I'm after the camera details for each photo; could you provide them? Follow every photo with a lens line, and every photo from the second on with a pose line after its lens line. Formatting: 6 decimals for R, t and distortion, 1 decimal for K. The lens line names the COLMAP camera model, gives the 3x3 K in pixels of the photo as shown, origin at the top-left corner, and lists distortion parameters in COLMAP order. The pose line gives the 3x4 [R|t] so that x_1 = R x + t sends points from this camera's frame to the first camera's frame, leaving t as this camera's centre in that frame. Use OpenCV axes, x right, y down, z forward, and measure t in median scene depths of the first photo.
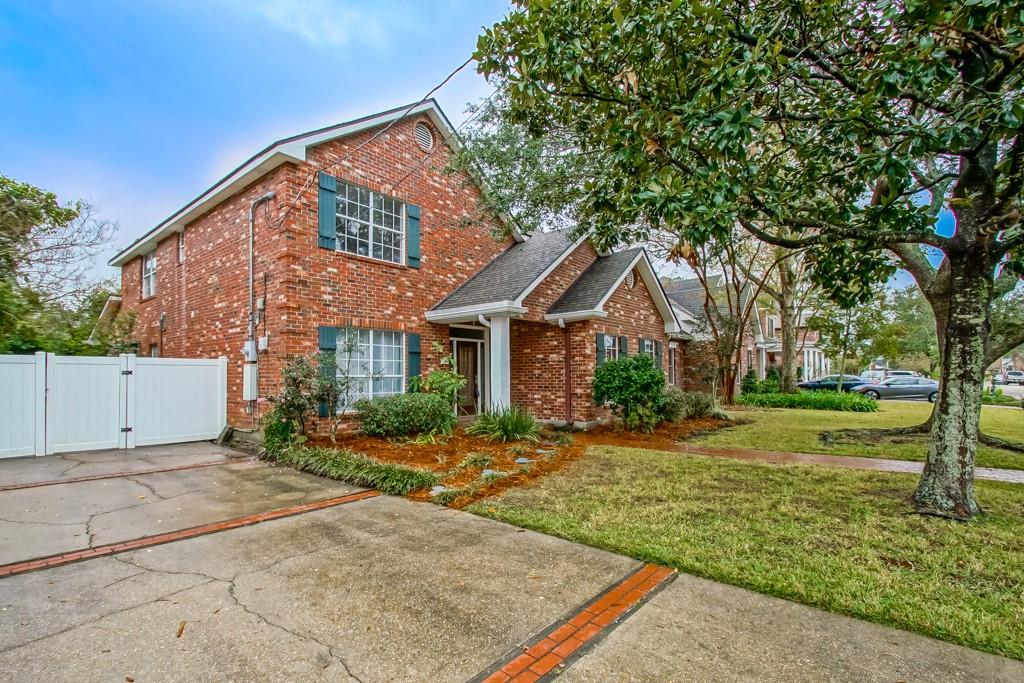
lens RADIAL K [[463.7, 0, 510.3], [0, 463.7, 365.0], [0, 0, 1]] dist [-0.000016, -0.000069]
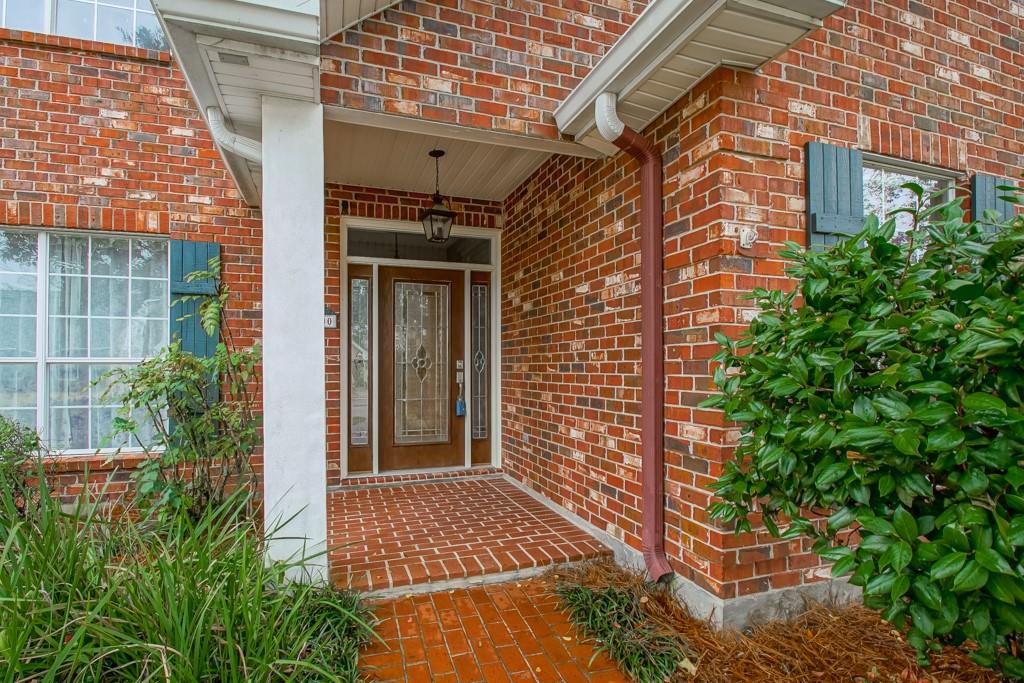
lens RADIAL K [[508.4, 0, 502.7], [0, 508.4, 364.1], [0, 0, 1]] dist [0.002811, -0.014018]
pose [[0.857949, 0.001502, -0.513733, 0.199242], [0.009868, 0.999763, 0.019403, 0.021560], [0.513640, -0.021717, 0.857731, 0.799647]]
